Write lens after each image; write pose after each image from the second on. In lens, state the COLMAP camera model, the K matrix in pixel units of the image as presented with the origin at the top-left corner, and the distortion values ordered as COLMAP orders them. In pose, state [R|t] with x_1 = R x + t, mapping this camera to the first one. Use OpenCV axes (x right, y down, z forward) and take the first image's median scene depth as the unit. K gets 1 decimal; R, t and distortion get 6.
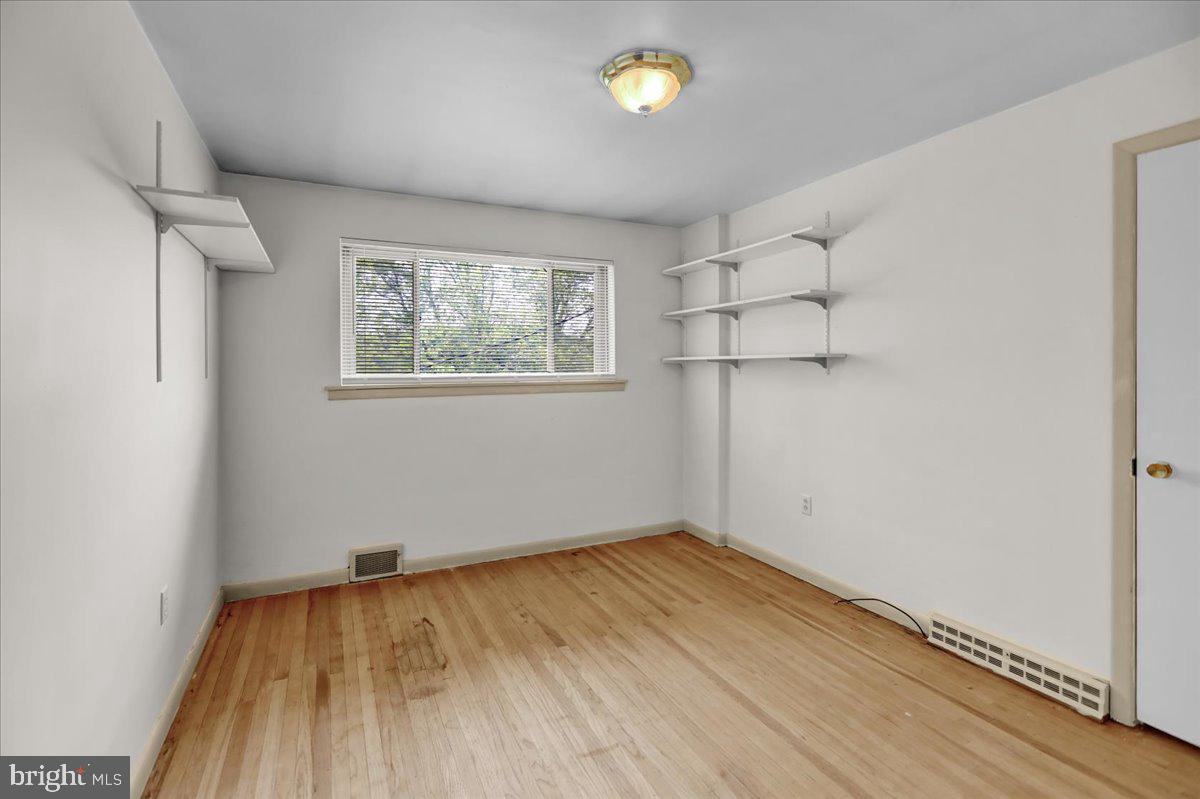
lens RADIAL K [[552.7, 0, 595.6], [0, 552.7, 368.6], [0, 0, 1]] dist [0.000433, 0.001281]
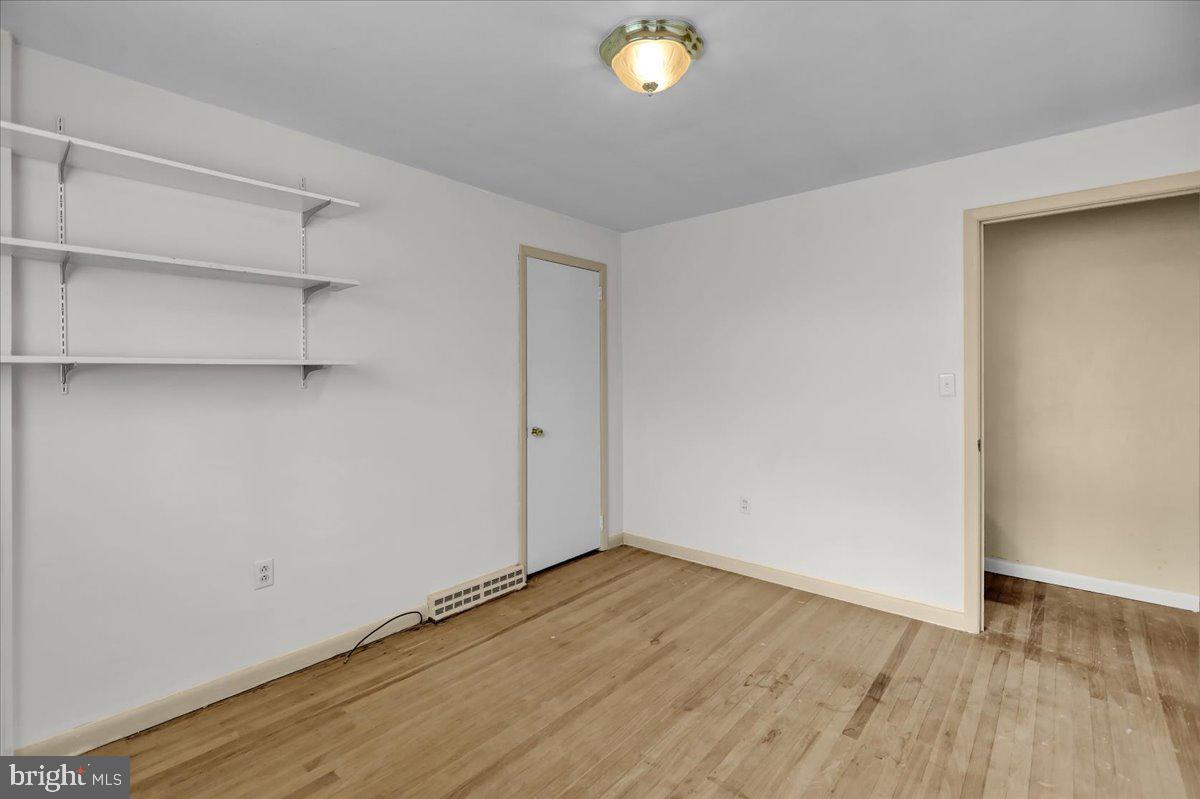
lens RADIAL K [[552.7, 0, 591.6], [0, 552.7, 372.3], [0, 0, 1]] dist [0.000433, 0.001281]
pose [[-0.394938, 0.006296, 0.918686, -0.559848], [0.010433, 0.999943, -0.002368, -0.005587], [-0.918648, 0.008649, -0.394981, 1.155913]]
